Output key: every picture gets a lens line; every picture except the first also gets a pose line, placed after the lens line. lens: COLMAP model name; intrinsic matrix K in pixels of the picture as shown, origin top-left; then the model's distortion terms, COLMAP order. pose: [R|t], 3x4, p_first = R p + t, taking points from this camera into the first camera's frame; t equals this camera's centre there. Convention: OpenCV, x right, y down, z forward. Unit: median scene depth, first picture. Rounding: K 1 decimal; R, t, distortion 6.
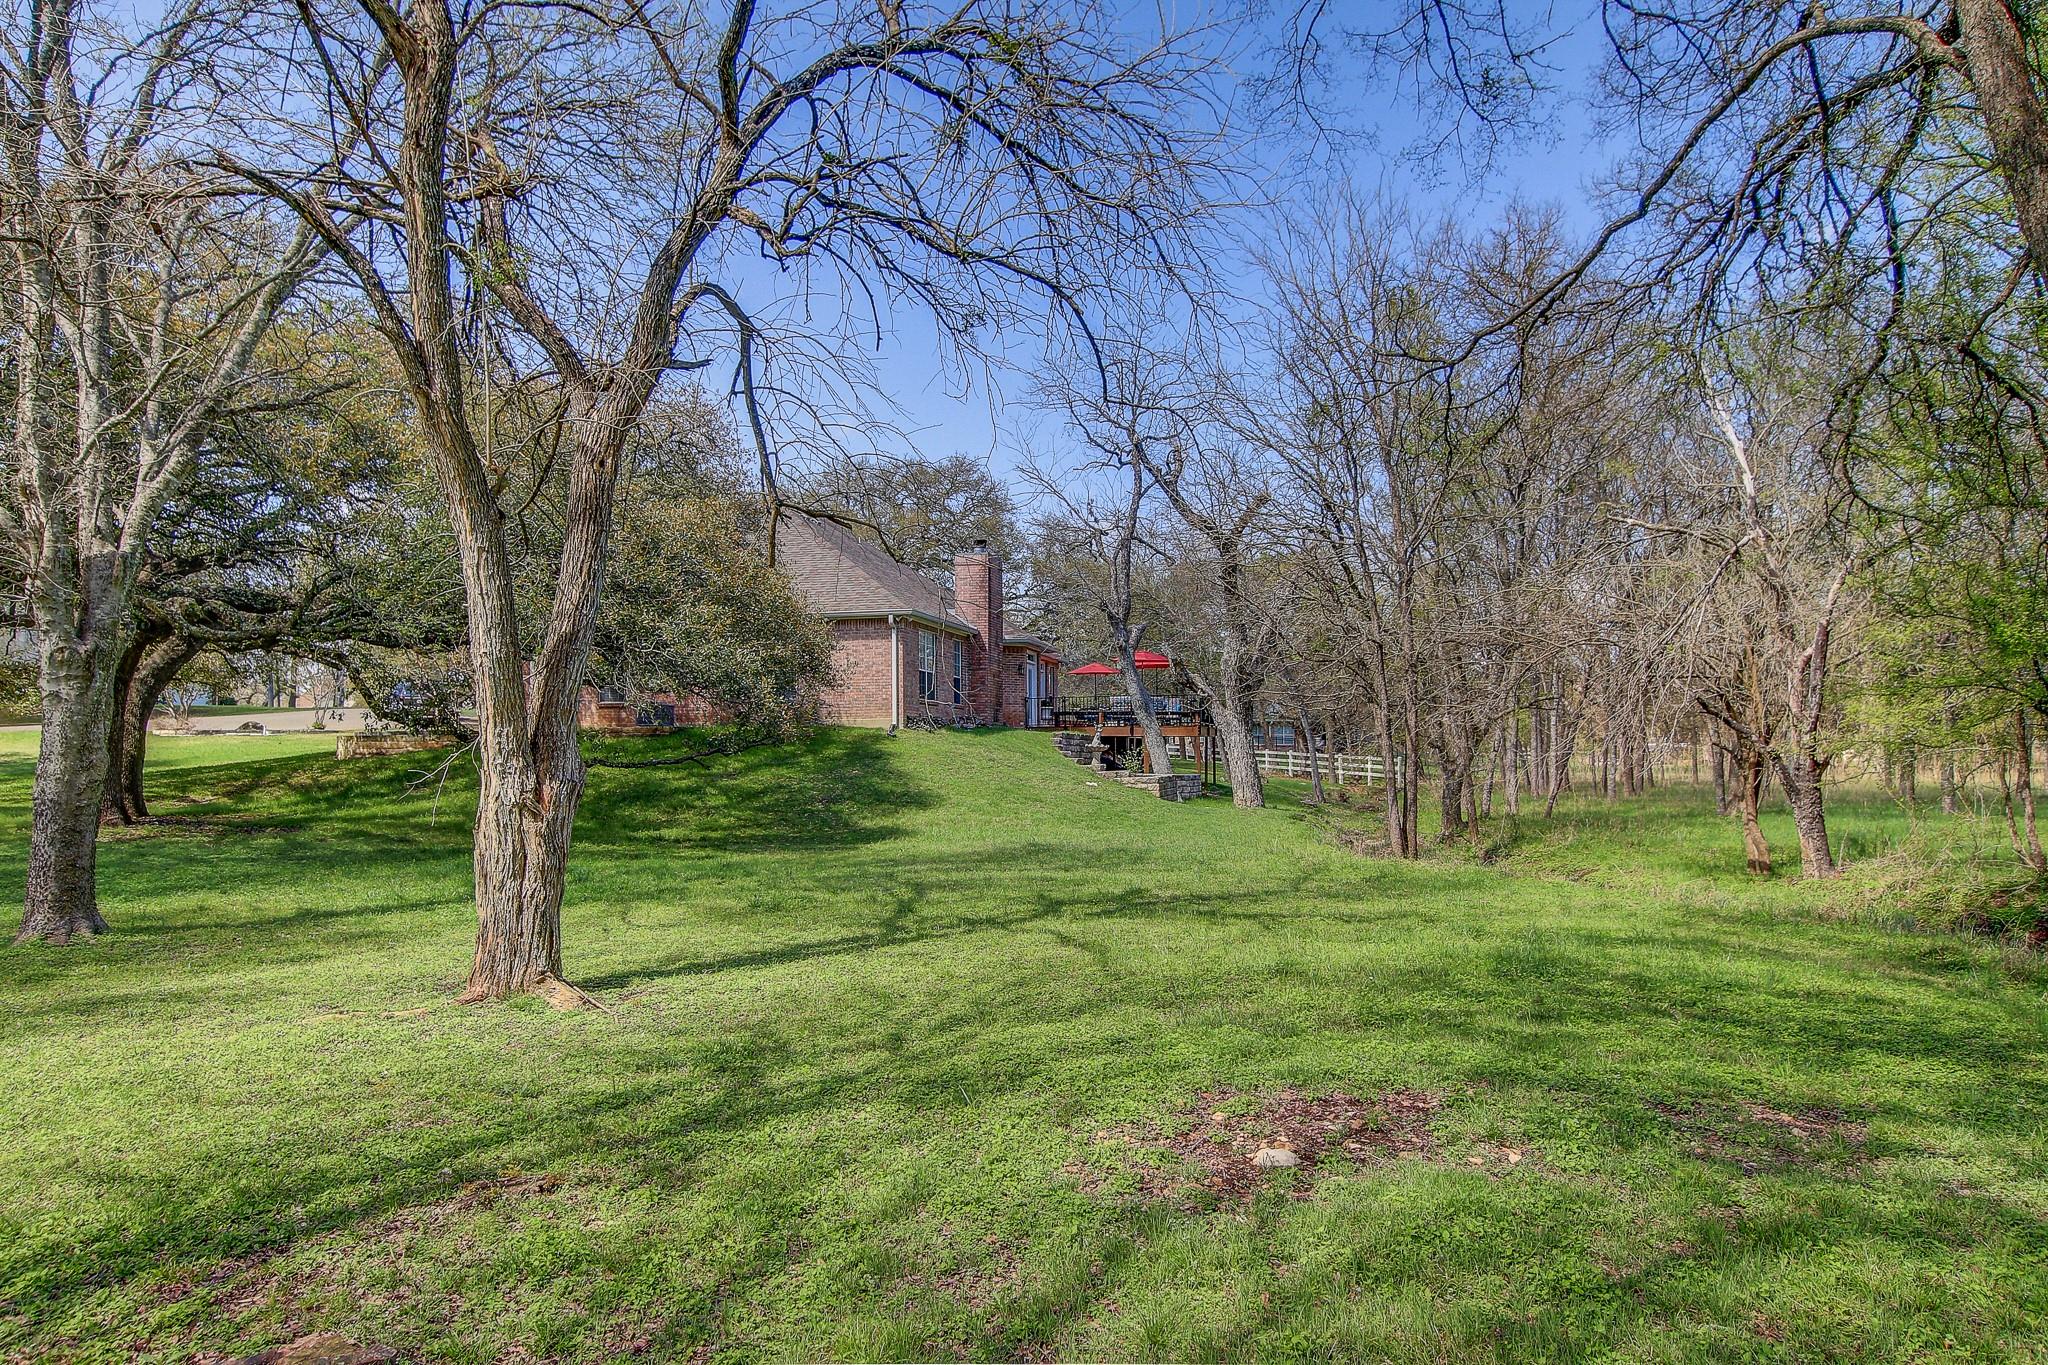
lens RADIAL K [[1506.1, 0, 1022.1], [0, 1506.1, 682.9], [0, 0, 1]] dist [0.001034, 0.000004]
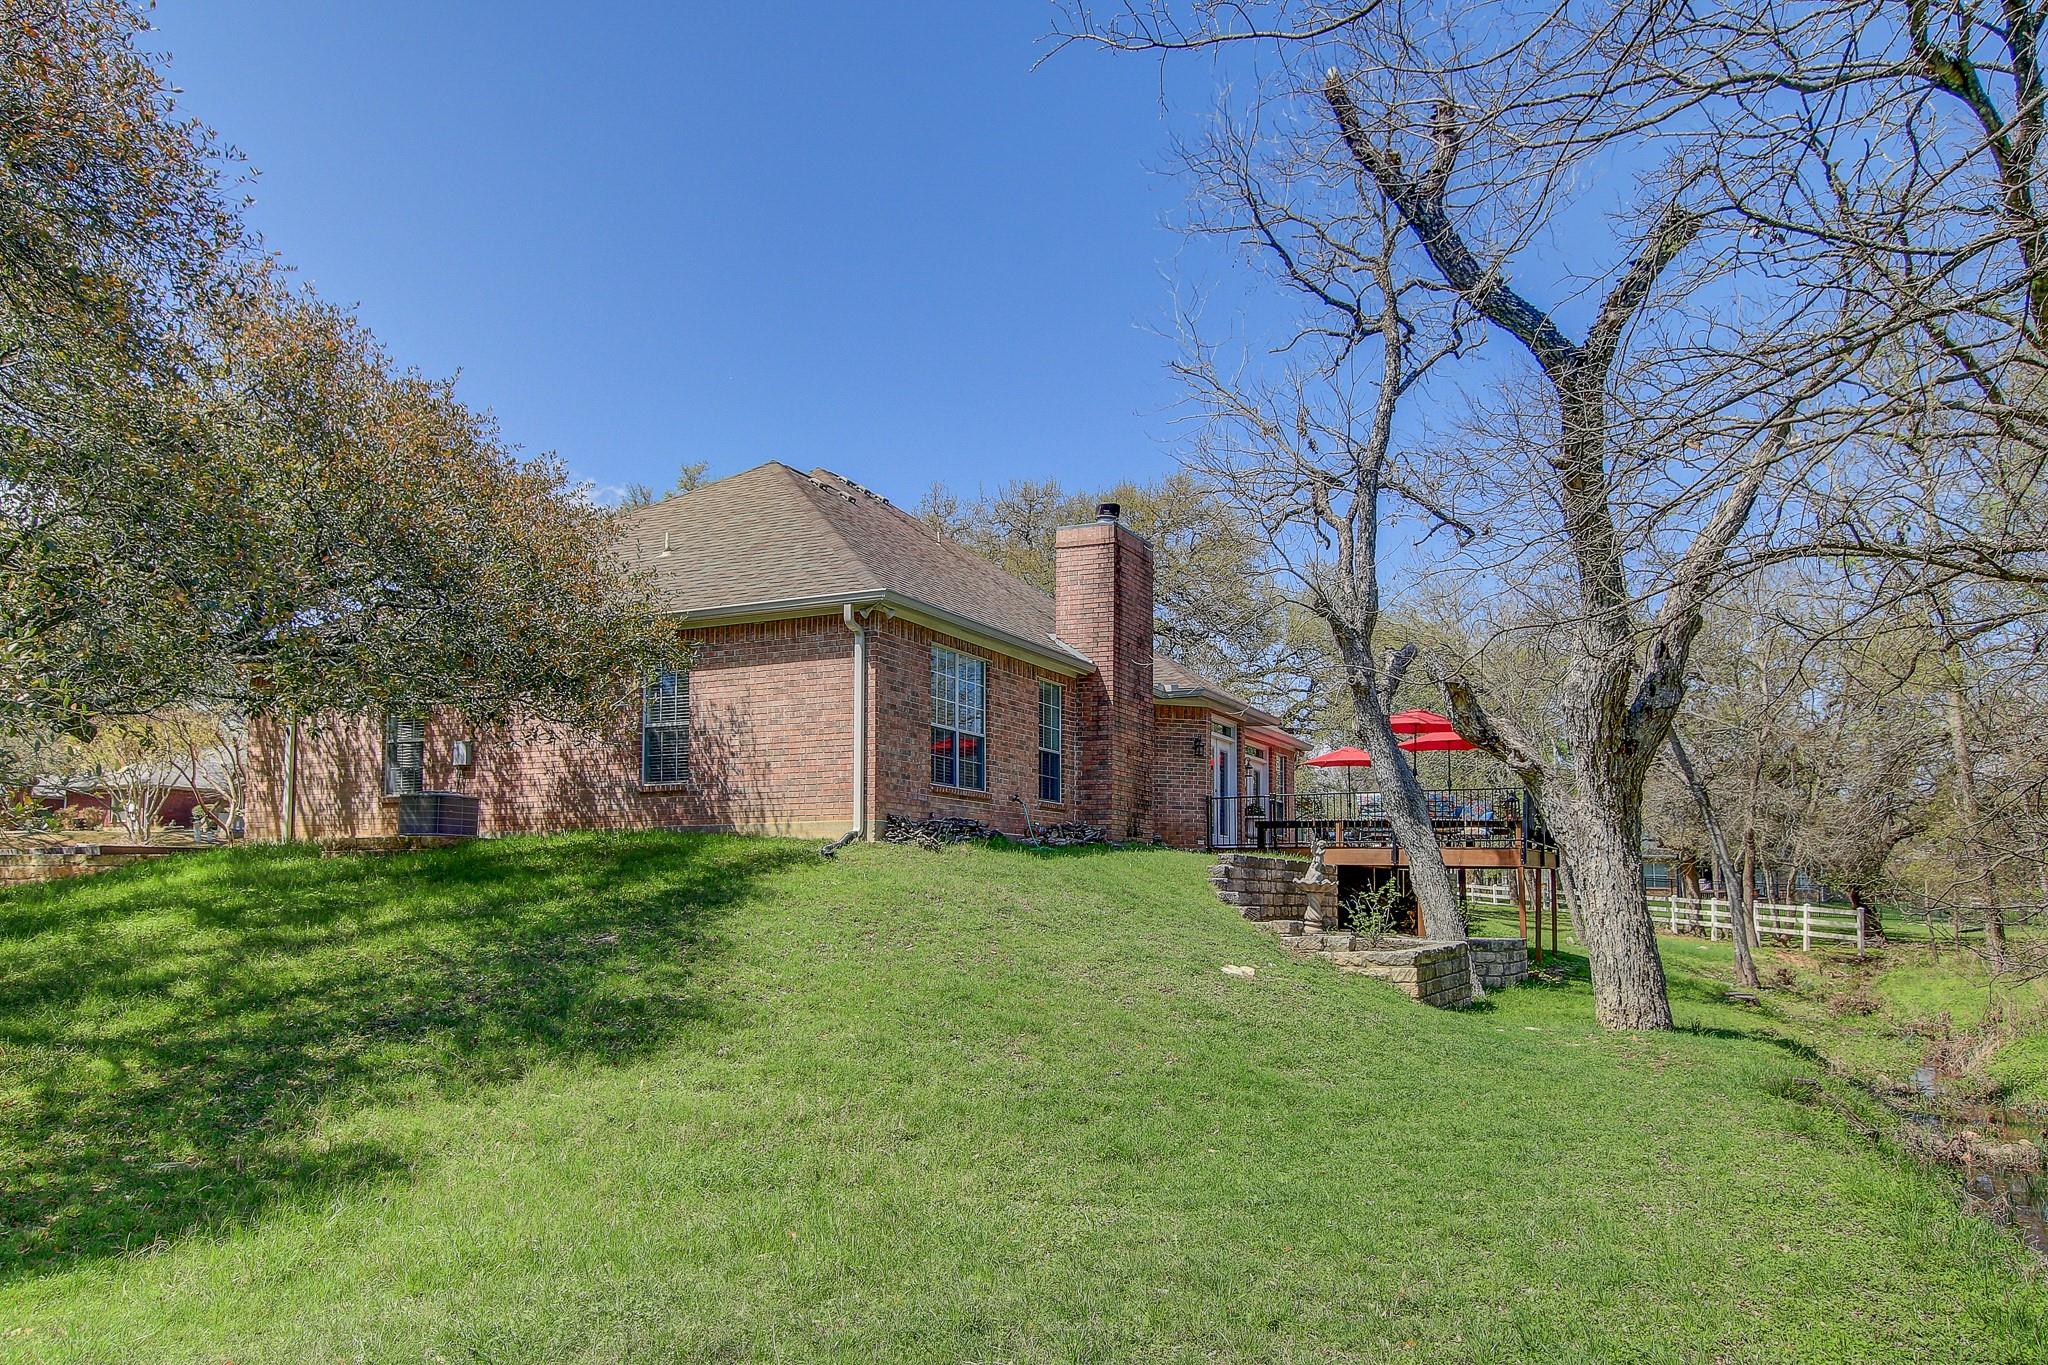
lens RADIAL K [[1451.4, 0, 1084.5], [0, 1451.4, 802.6], [0, 0, 1]] dist [-0.004154, -0.000118]
pose [[0.981533, 0.000472, -0.191292, 0.067709], [-0.003372, 0.999884, -0.014836, 0.022116], [0.191262, 0.015207, 0.981421, 0.498150]]
